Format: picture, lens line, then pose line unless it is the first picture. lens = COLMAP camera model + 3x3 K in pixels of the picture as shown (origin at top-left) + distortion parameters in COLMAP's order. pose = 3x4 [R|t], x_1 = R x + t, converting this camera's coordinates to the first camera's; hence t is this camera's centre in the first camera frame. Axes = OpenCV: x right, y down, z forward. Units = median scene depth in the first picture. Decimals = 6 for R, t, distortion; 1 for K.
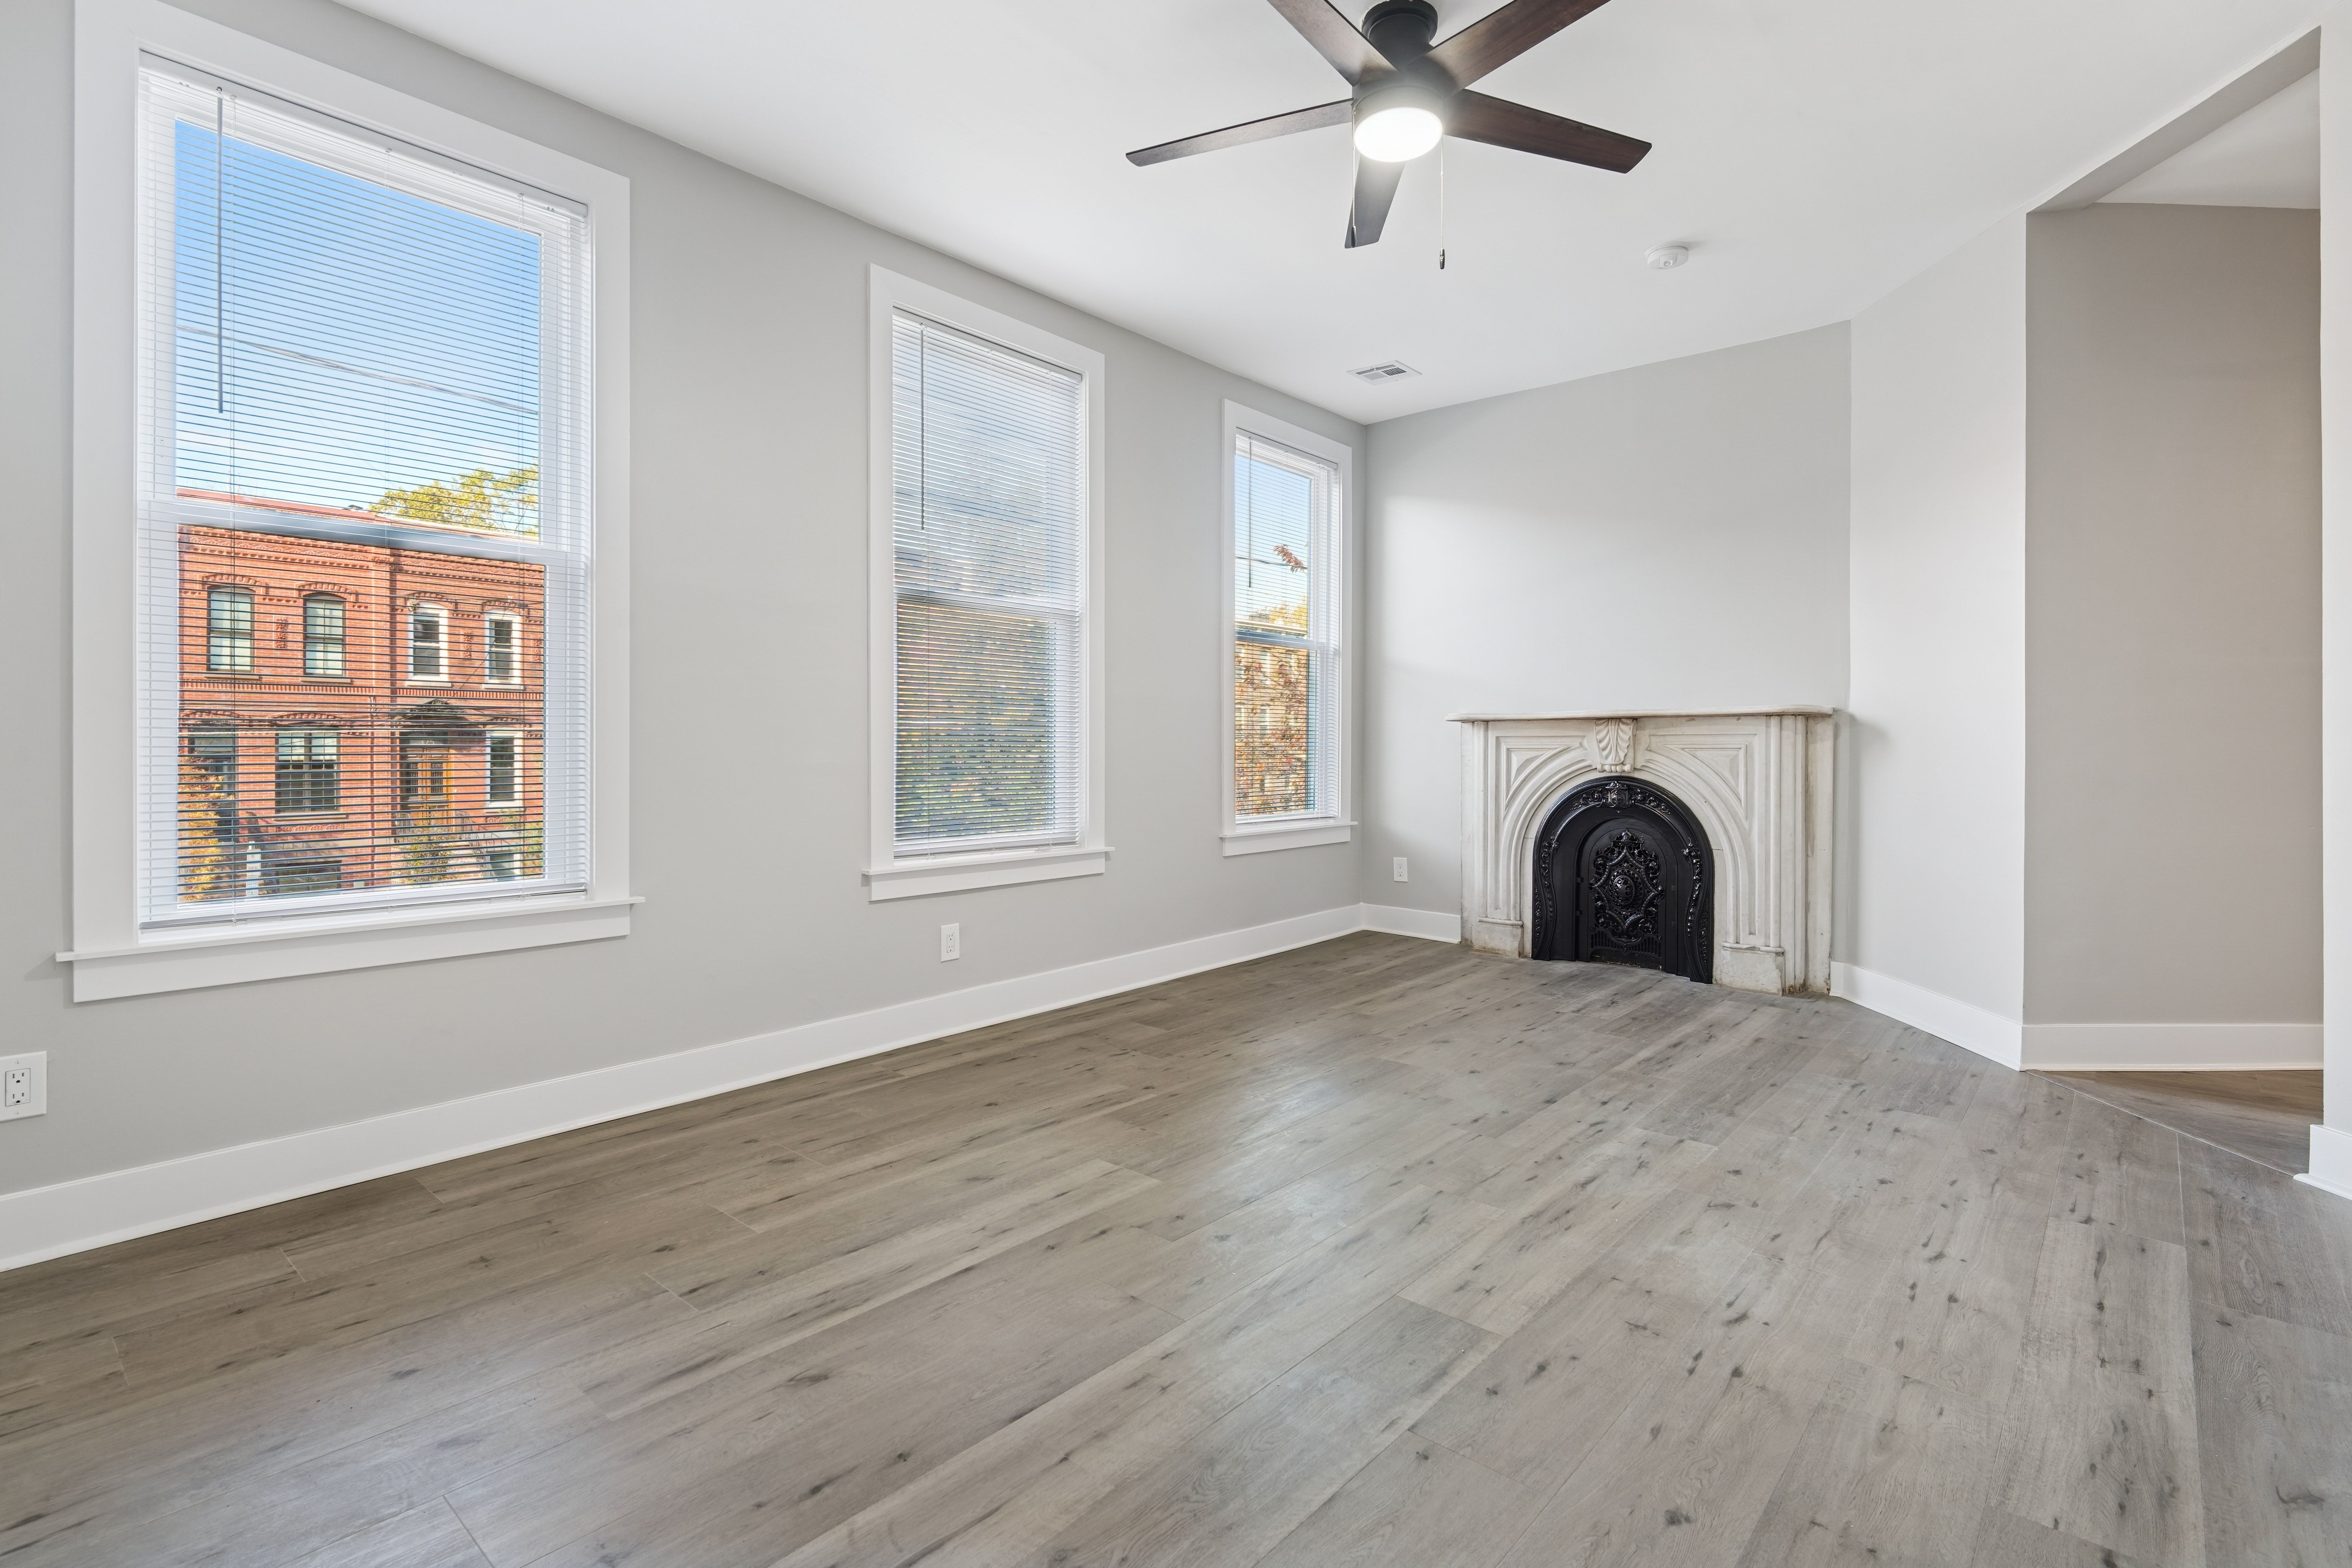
lens RADIAL K [[1088.3, 0, 1182.0], [0, 1088.3, 748.7], [0, 0, 1]] dist [0.014180, -0.019378]
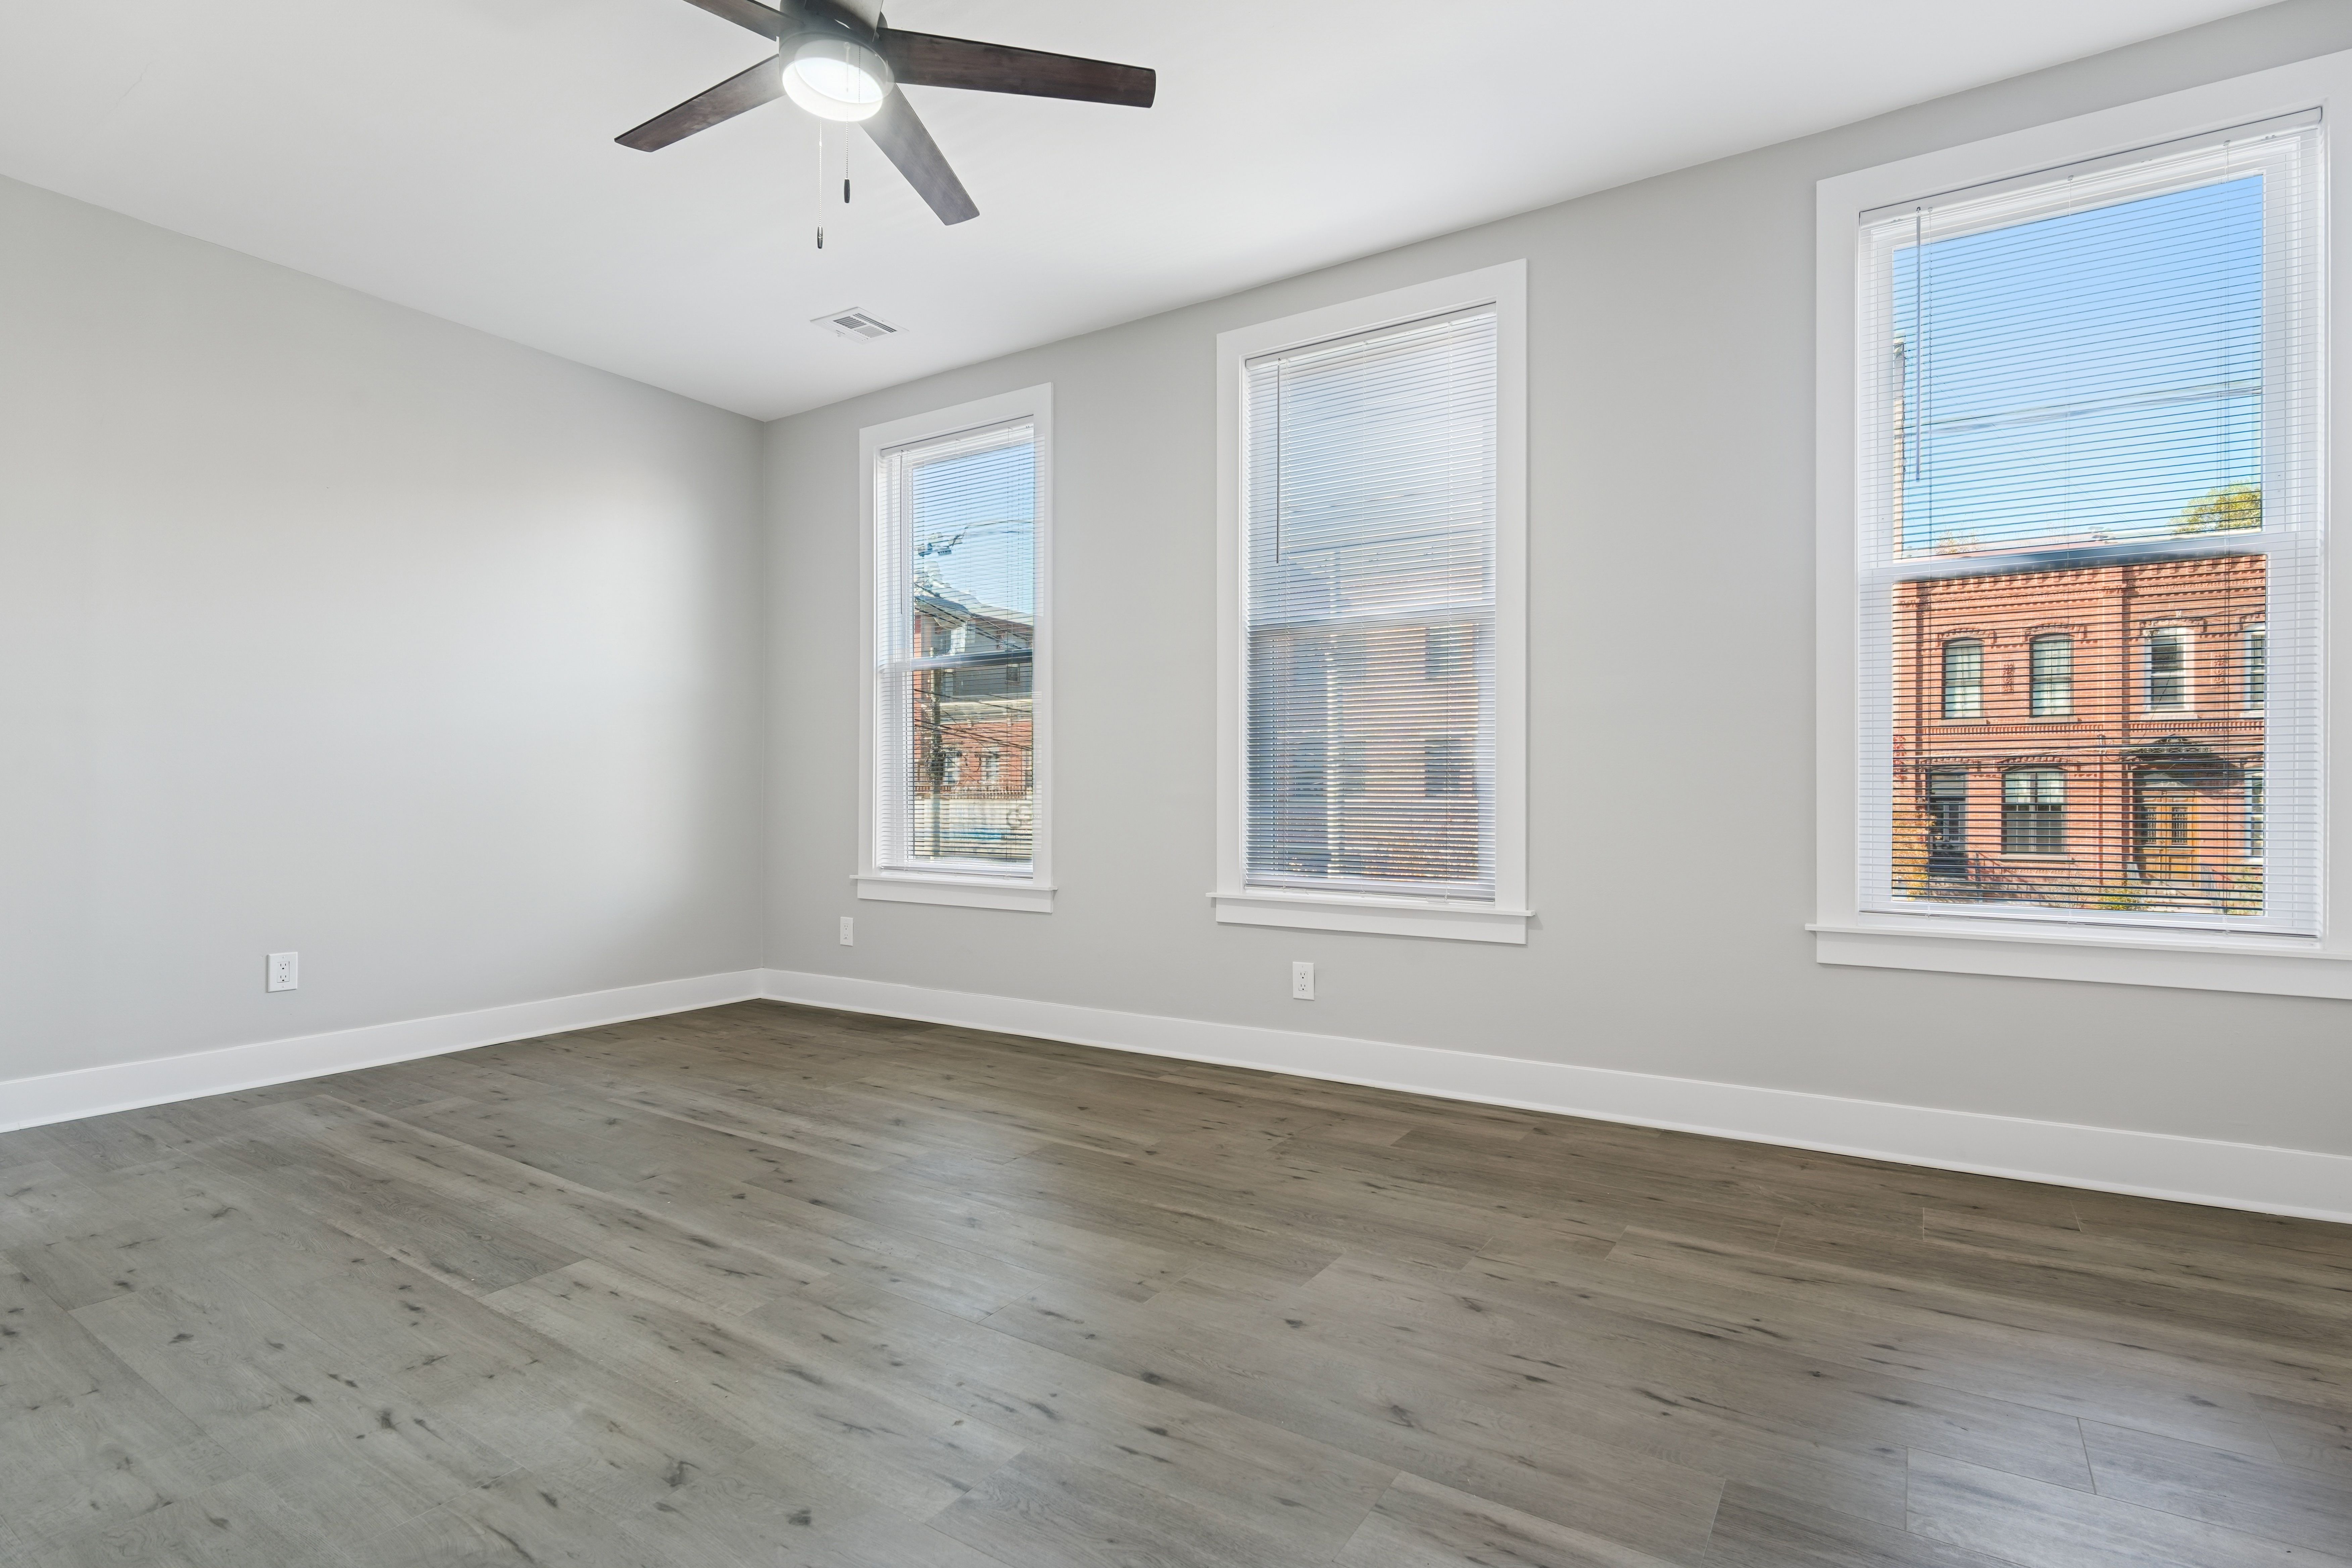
lens RADIAL K [[1117.7, 0, 1199.8], [0, 1117.7, 776.5], [0, 0, 1]] dist [0.003300, -0.005625]
pose [[0.157587, -0.013259, -0.987416, 1.037145], [-0.000144, 0.999910, -0.013450, 0.014506], [0.987505, 0.002261, 0.157571, 1.037554]]
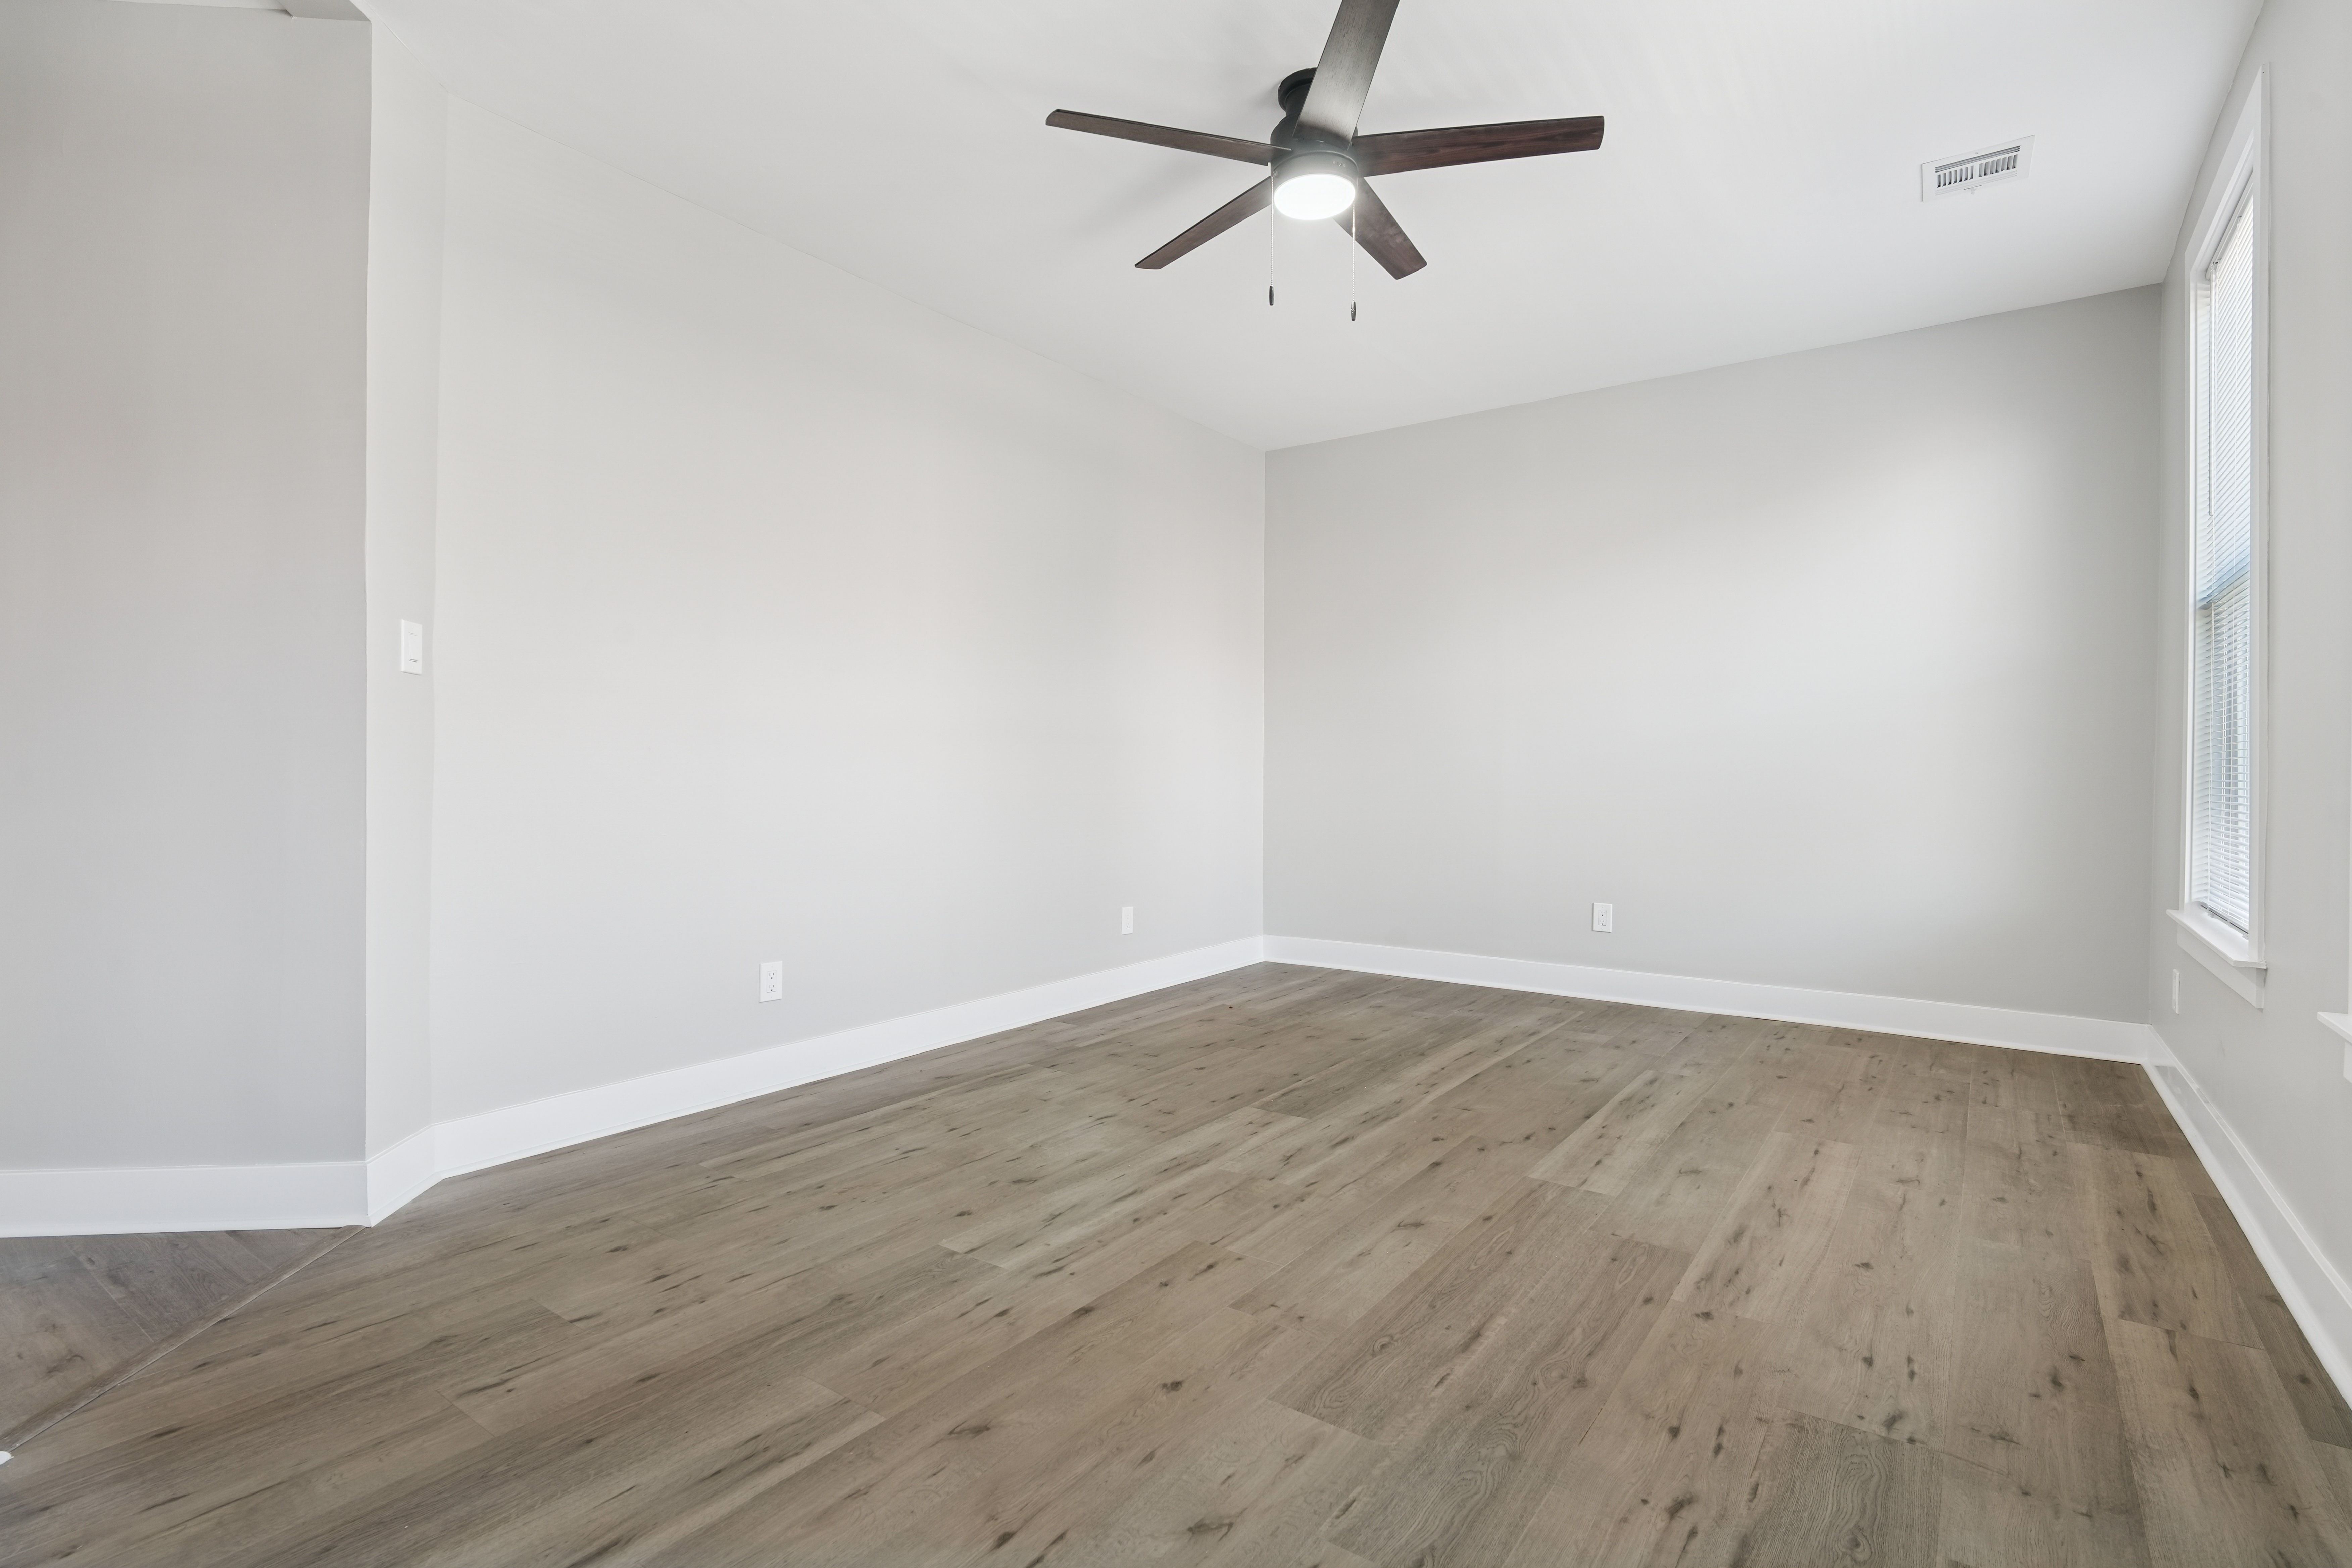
lens RADIAL K [[1117.7, 0, 1199.8], [0, 1117.7, 776.5], [0, 0, 1]] dist [0.003300, -0.005625]
pose [[-0.994247, -0.002275, -0.107084, 0.380312], [-0.002669, 0.999990, 0.003528, 0.000104], [0.107075, 0.003794, -0.994244, 1.865915]]
